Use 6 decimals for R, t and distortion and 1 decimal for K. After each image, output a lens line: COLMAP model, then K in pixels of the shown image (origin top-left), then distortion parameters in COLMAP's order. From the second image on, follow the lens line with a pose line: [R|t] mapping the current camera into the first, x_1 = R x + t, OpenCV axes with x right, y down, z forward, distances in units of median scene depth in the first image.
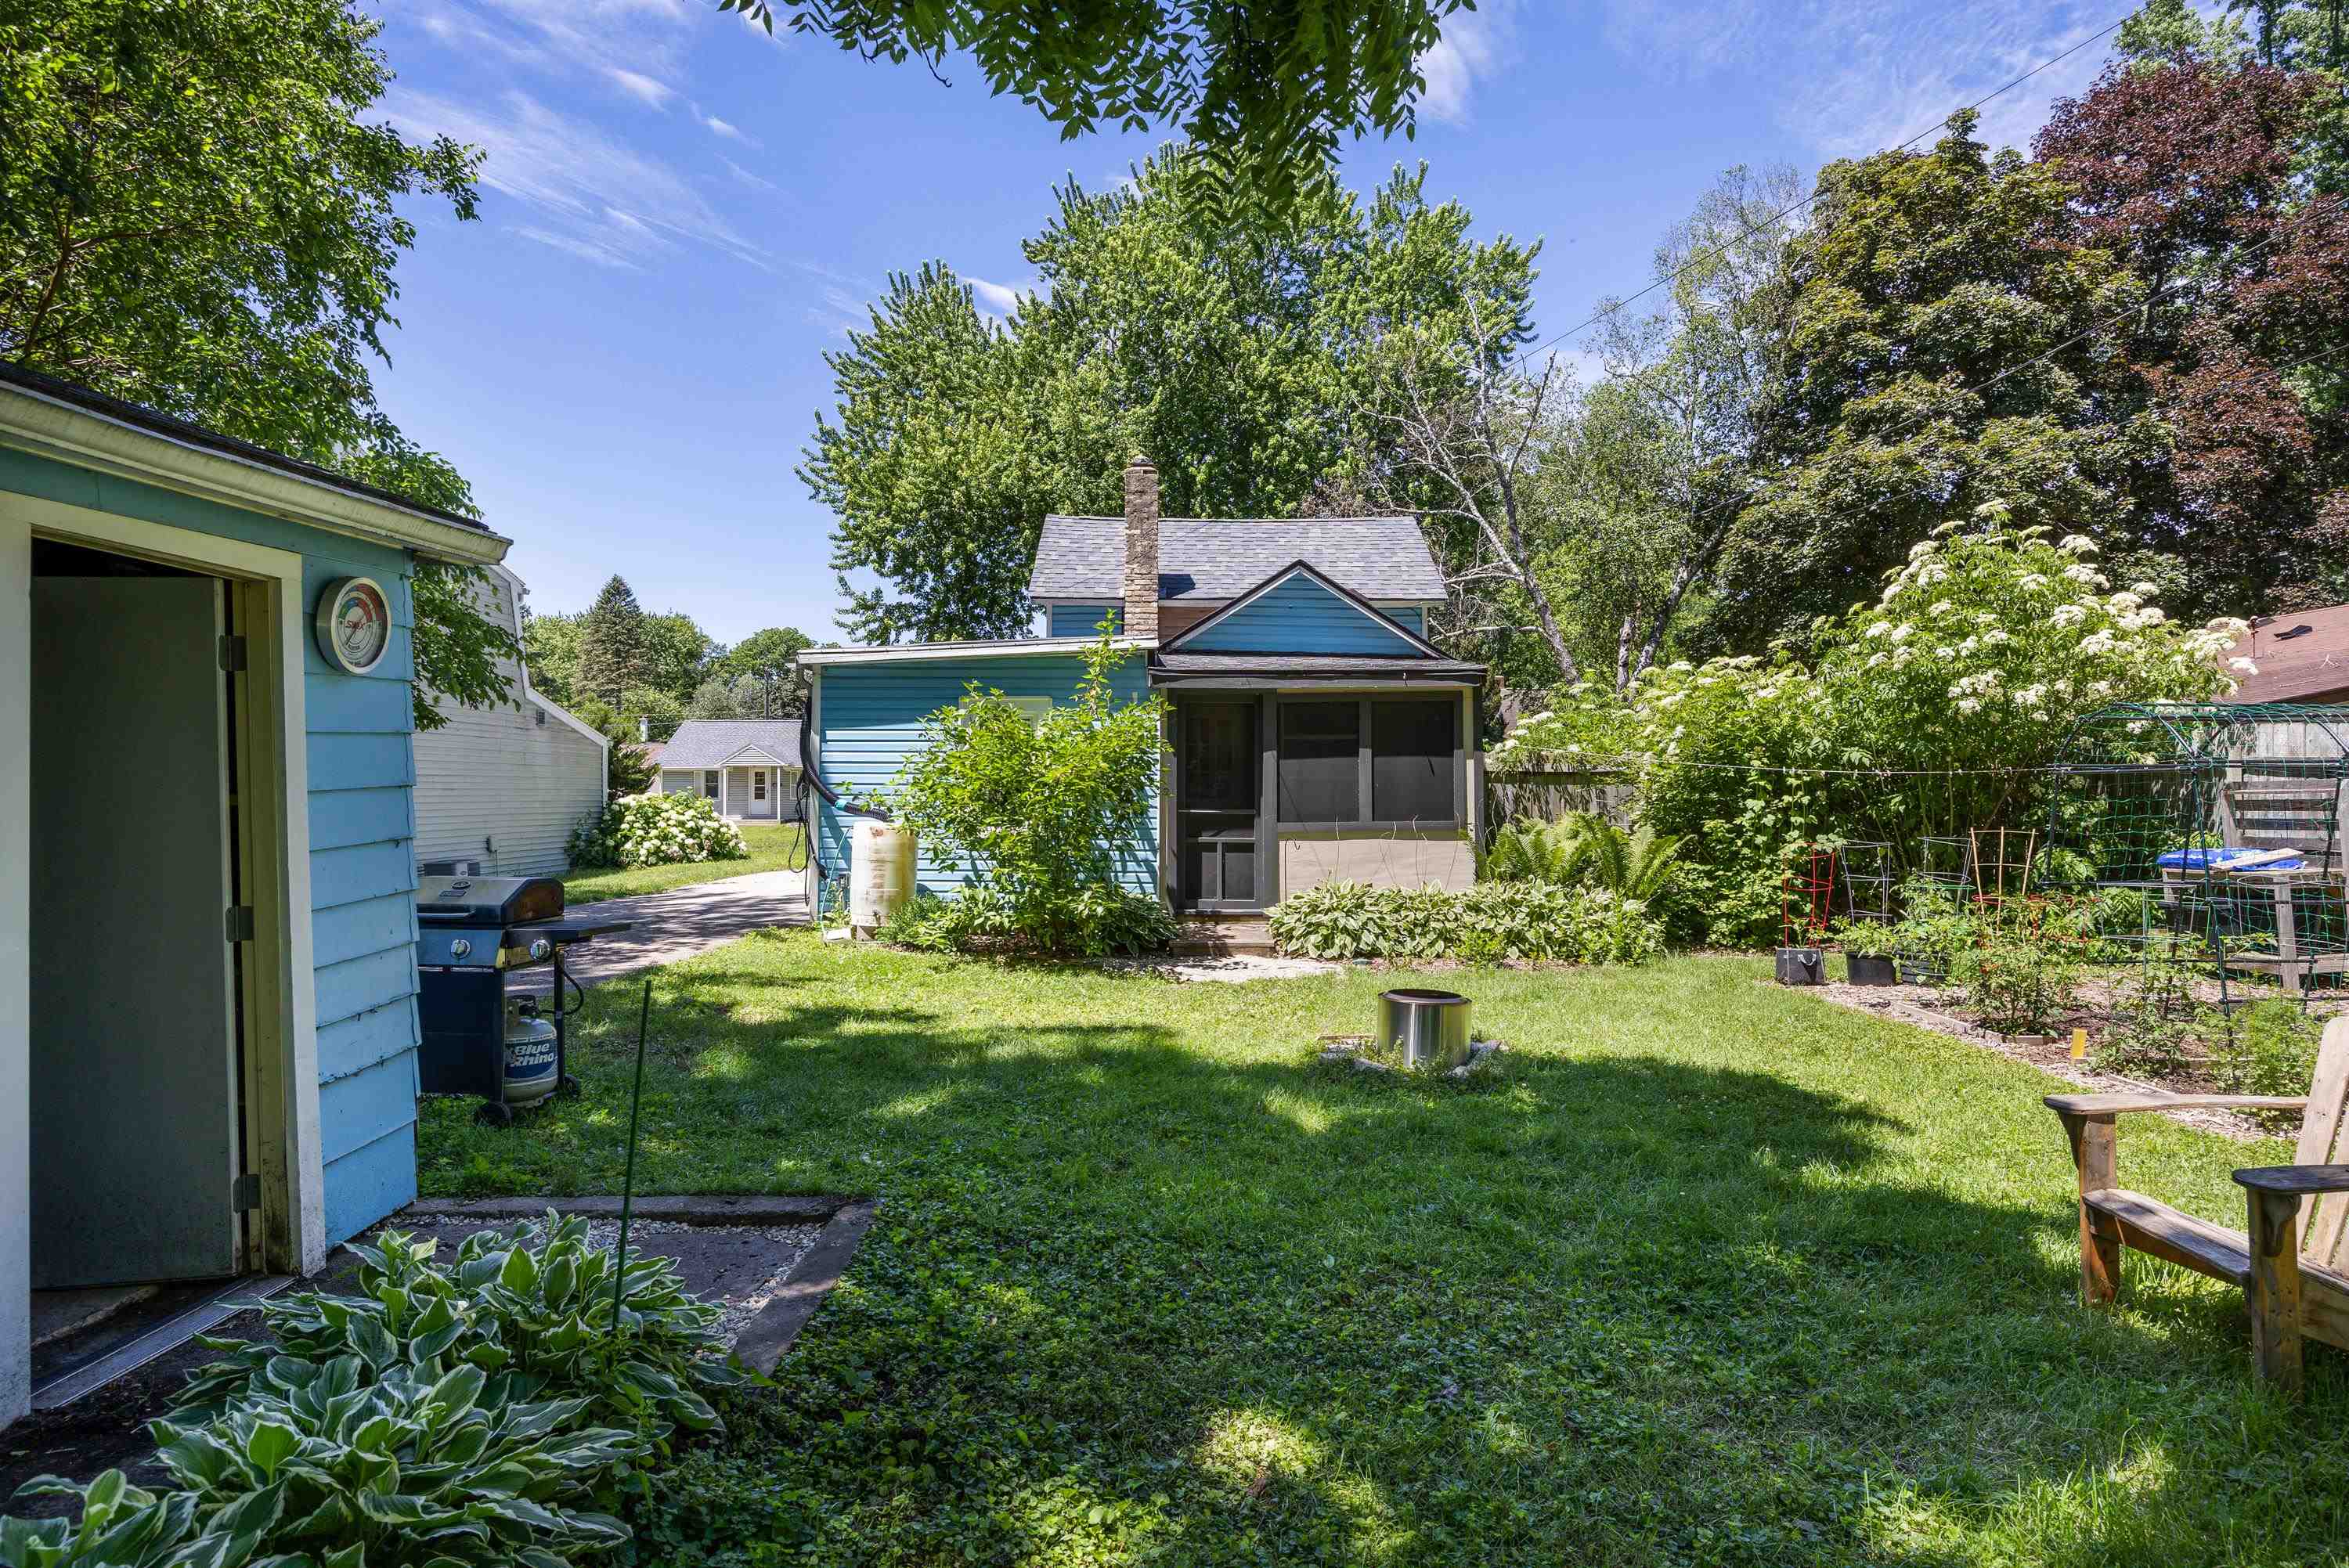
lens RADIAL K [[1284.8, 0, 1189.1], [0, 1284.8, 781.5], [0, 0, 1]] dist [-0.010079, 0.000112]
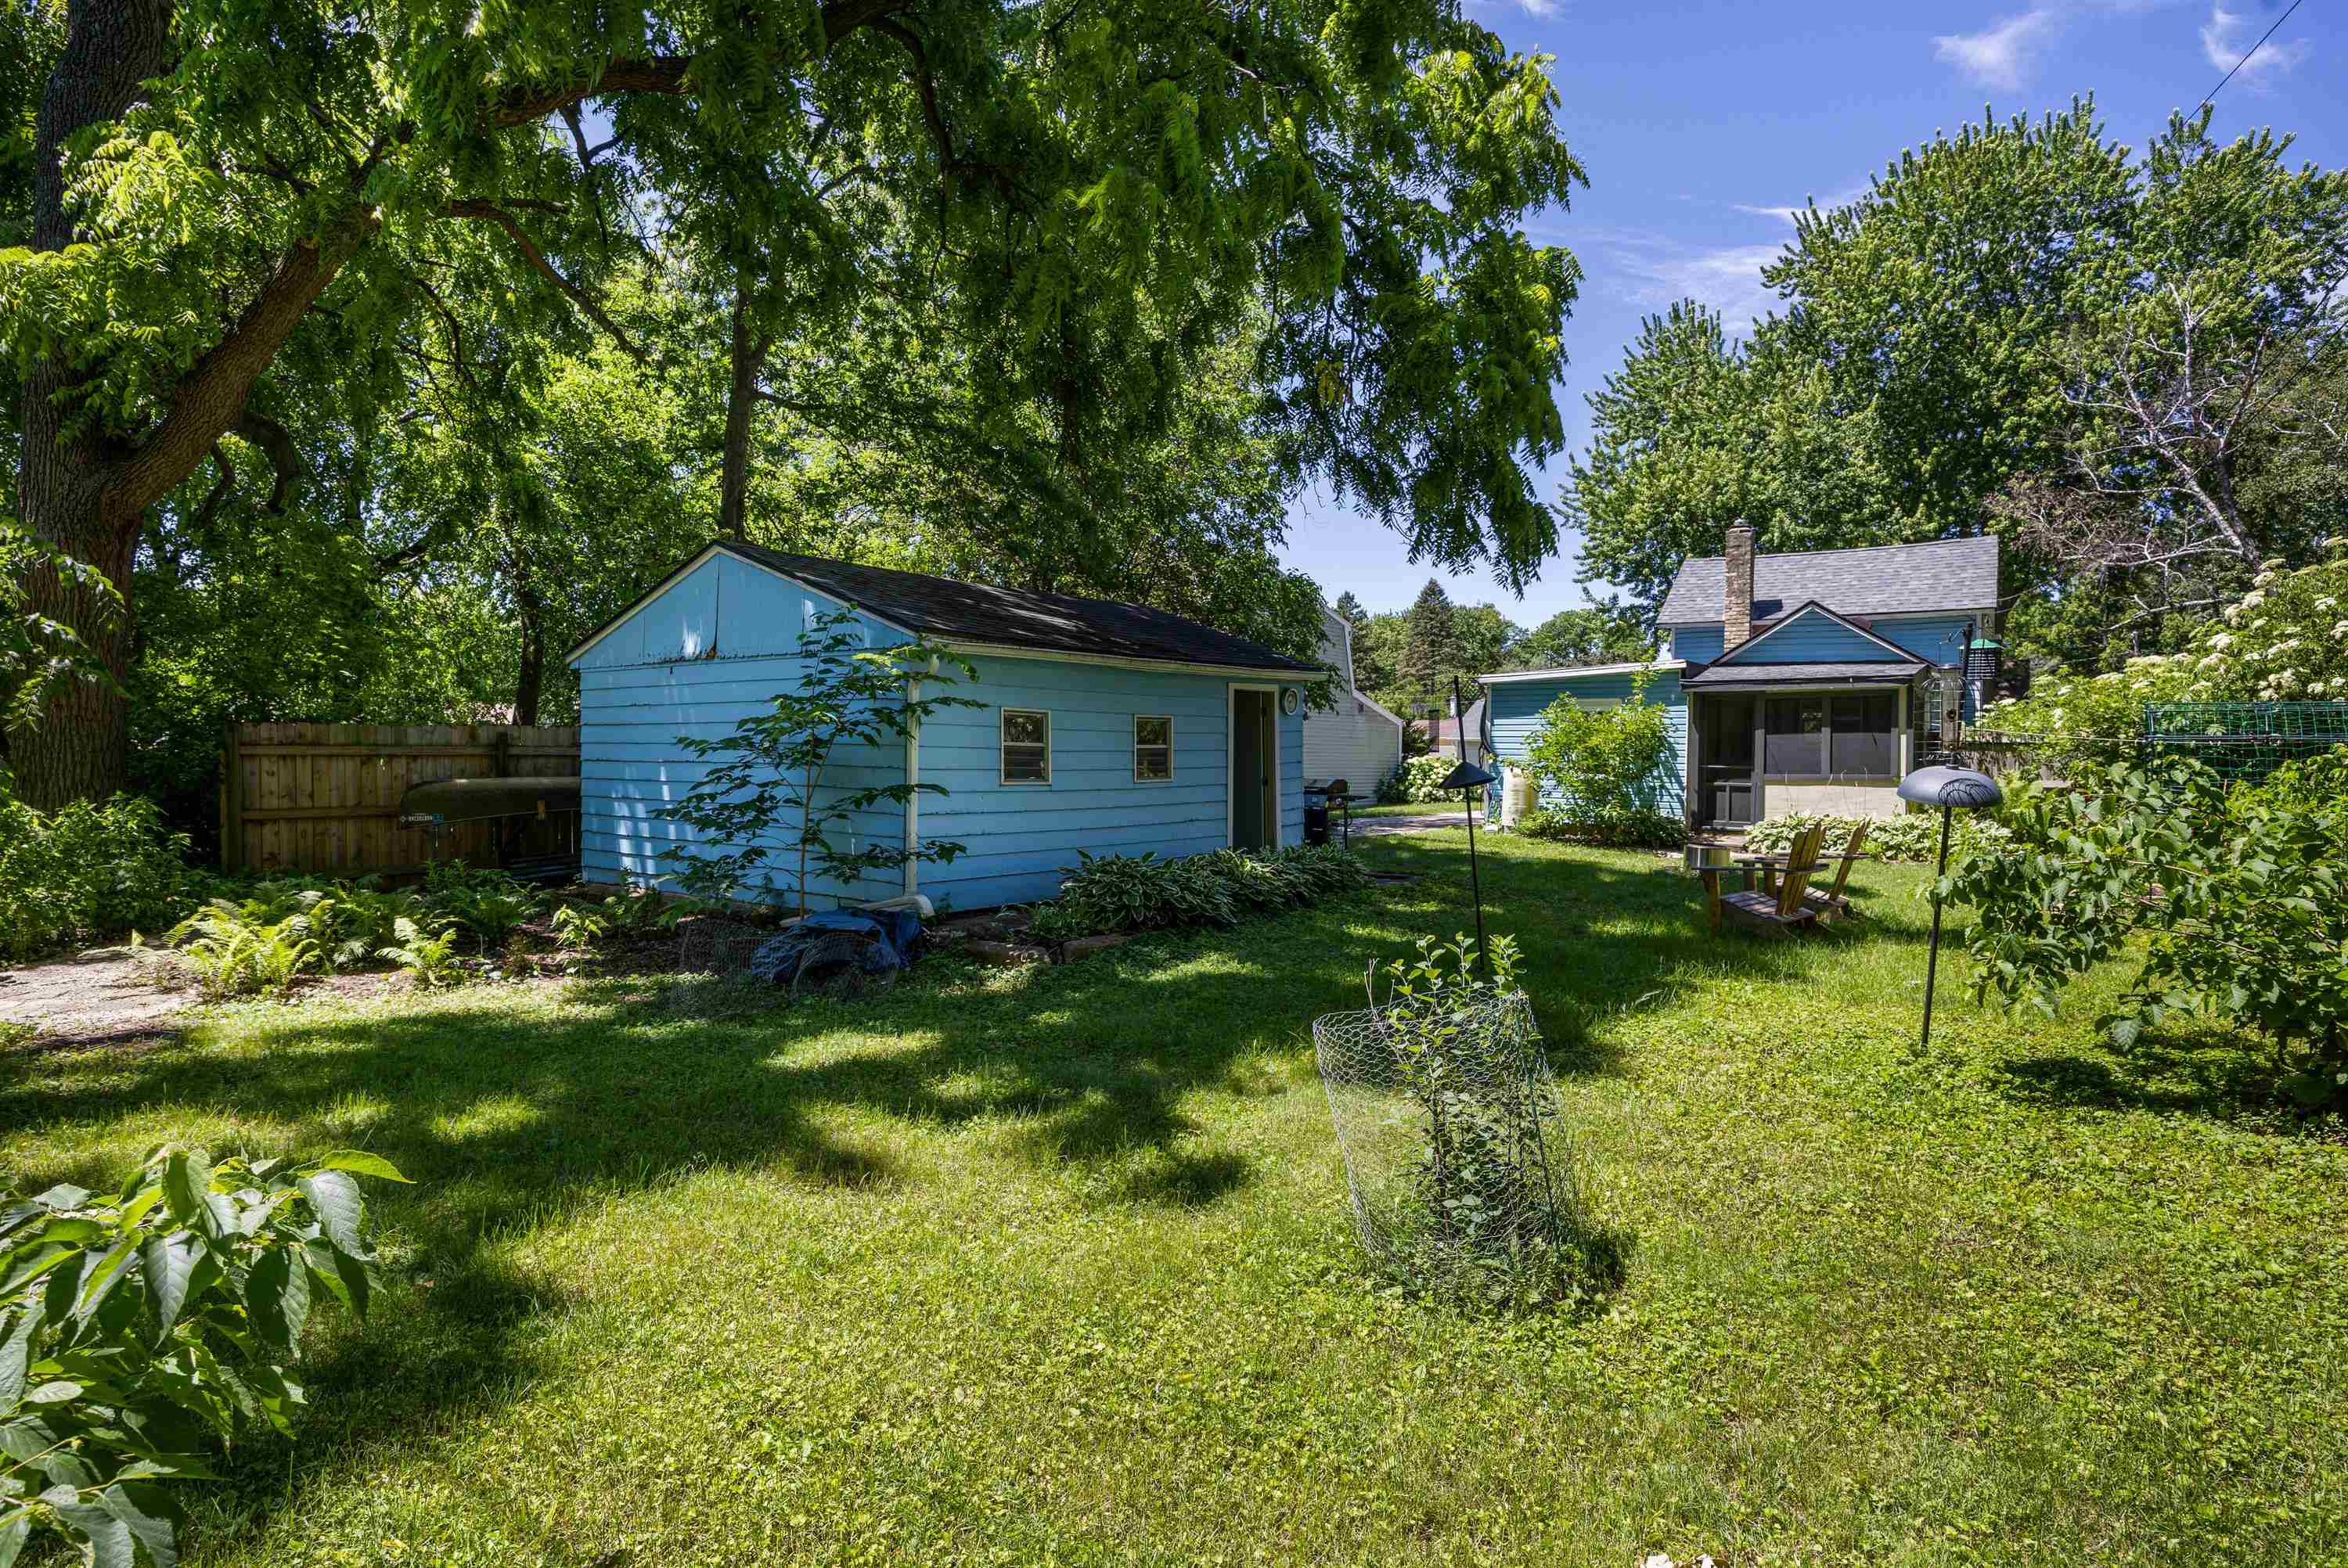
lens RADIAL K [[1272.8, 0, 1173.1], [0, 1272.8, 788.8], [0, 0, 1]] dist [-0.004930, -0.001857]
pose [[0.808160, 0.023858, -0.588480, 0.188563], [-0.007051, 0.999500, 0.030838, 0.003223], [0.588921, -0.020773, 0.807923, -0.330258]]
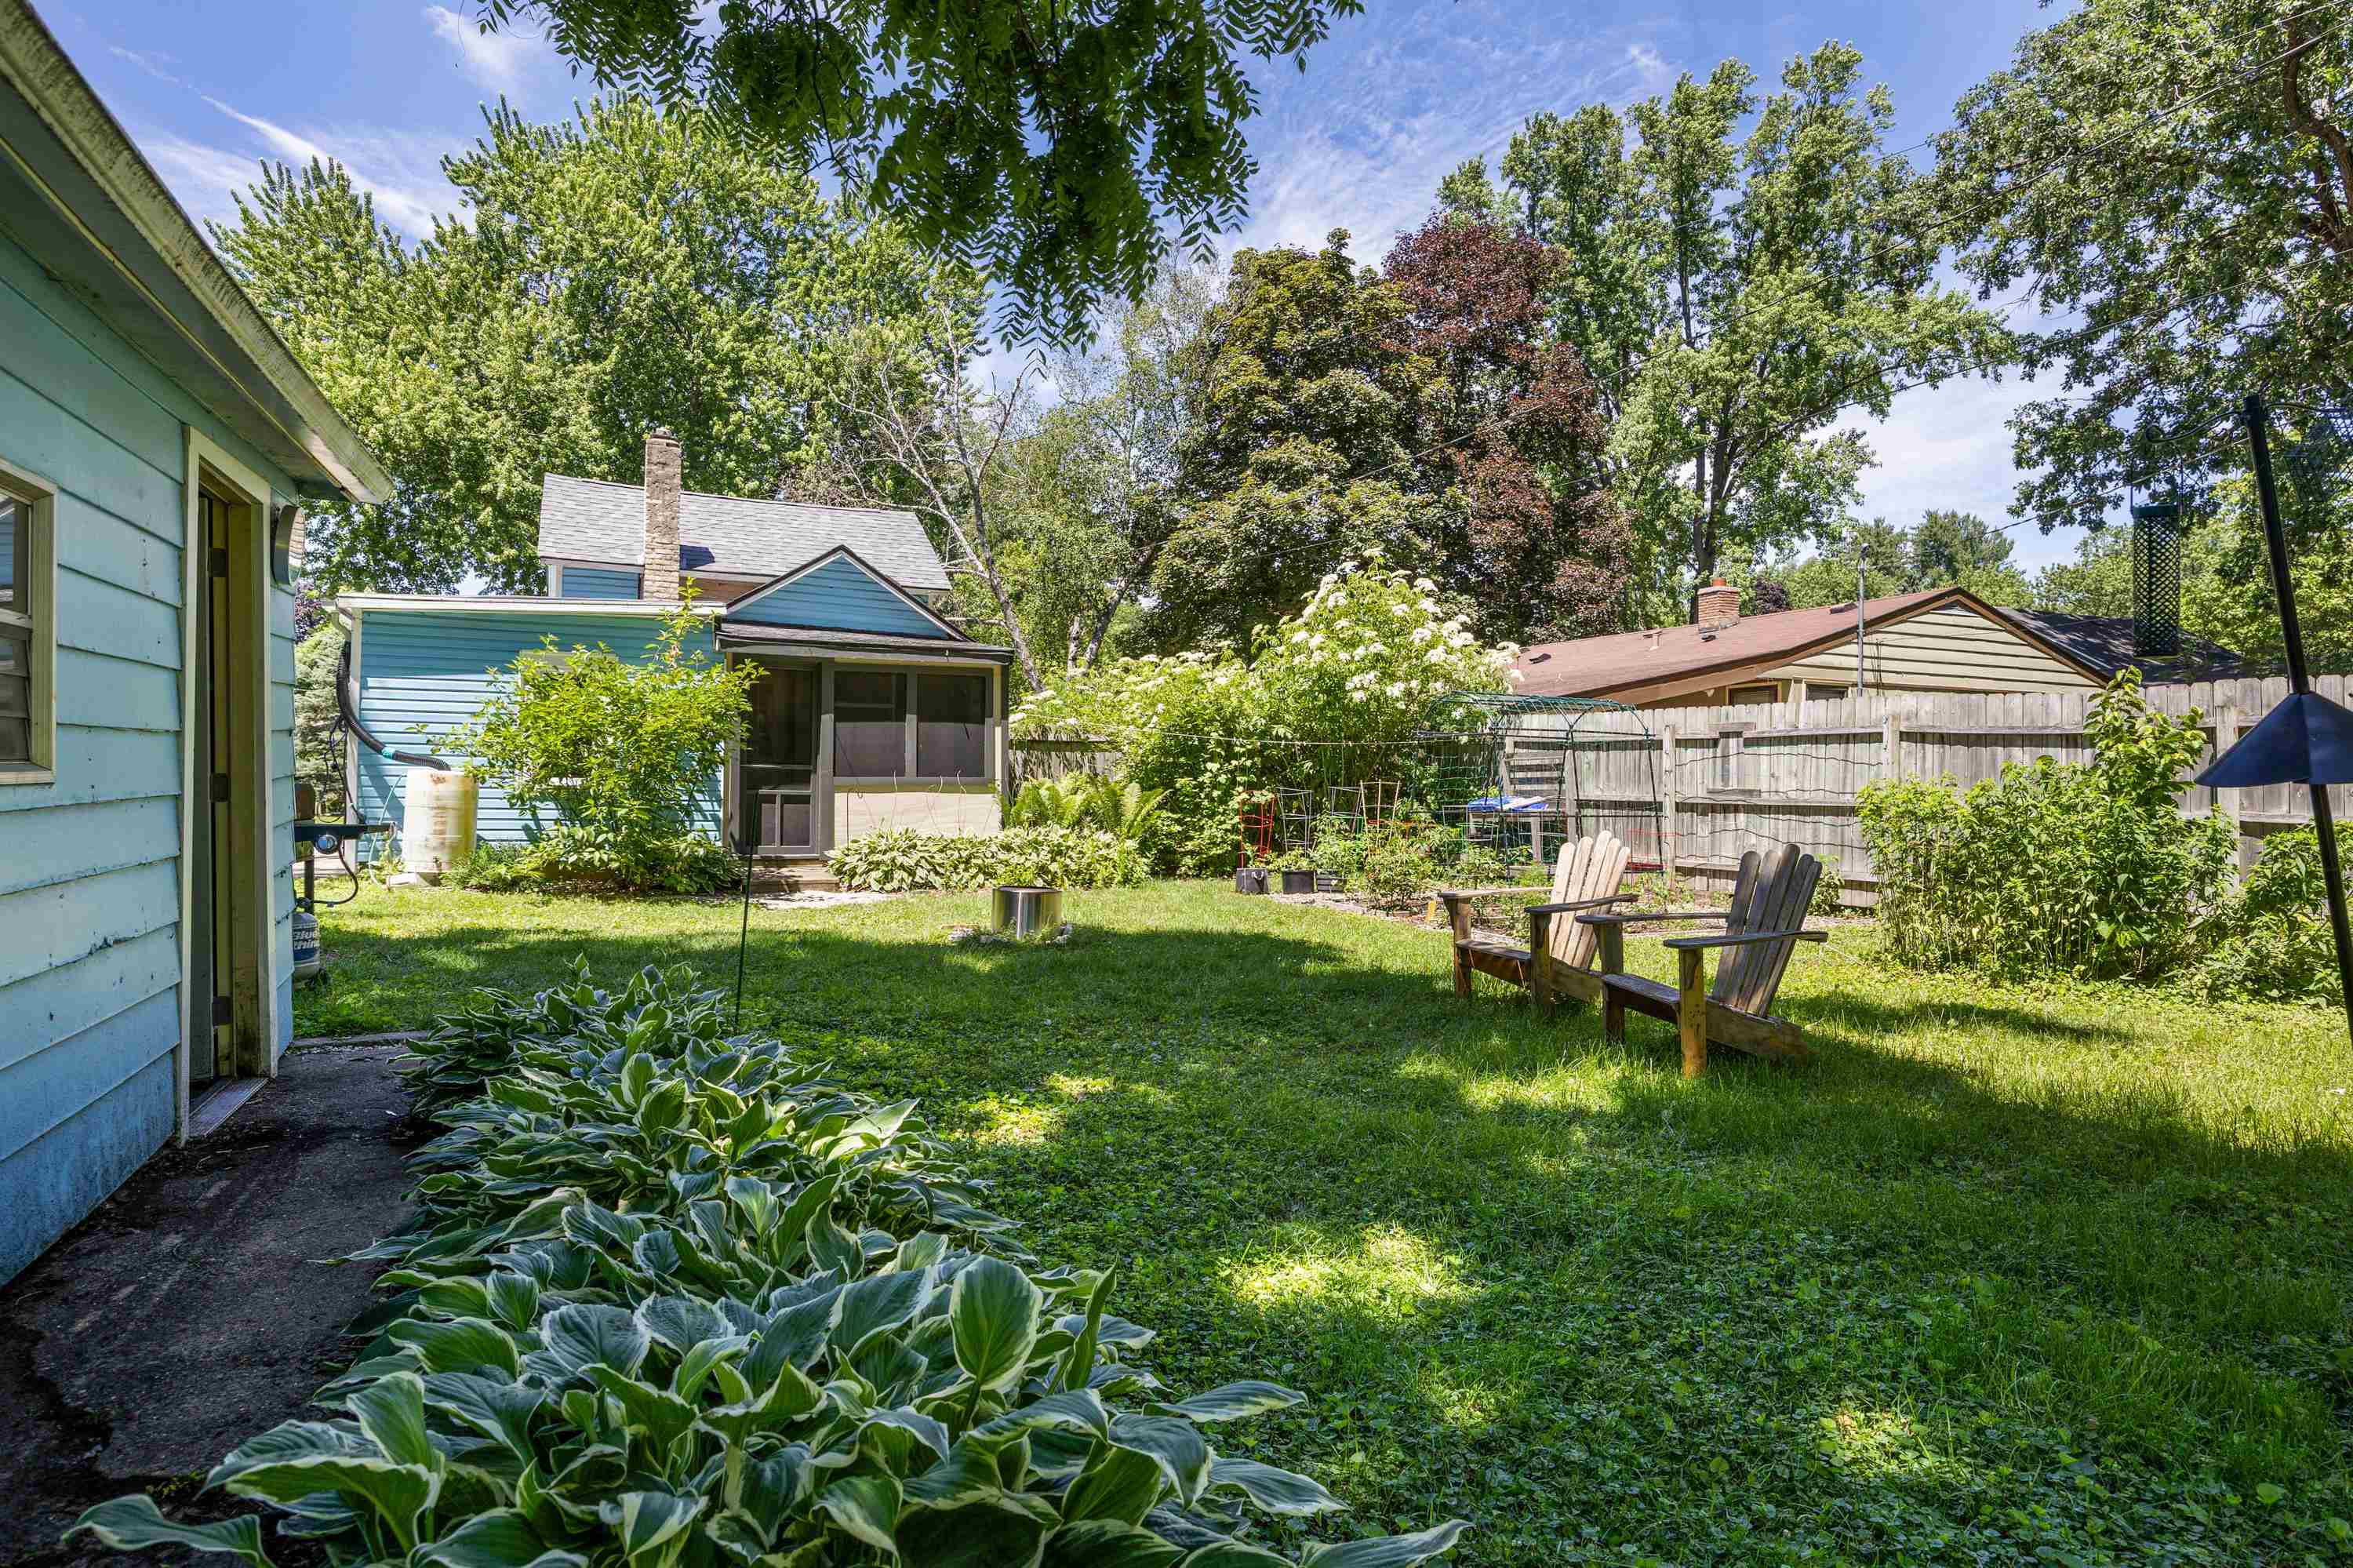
lens RADIAL K [[1275.8, 0, 1186.3], [0, 1275.8, 787.0], [0, 0, 1]] dist [-0.004930, -0.001857]
pose [[0.901764, 0.008729, 0.432141, -0.063545], [-0.013714, 0.999871, 0.008420, 0.012598], [-0.432012, -0.013519, 0.901767, -0.069169]]
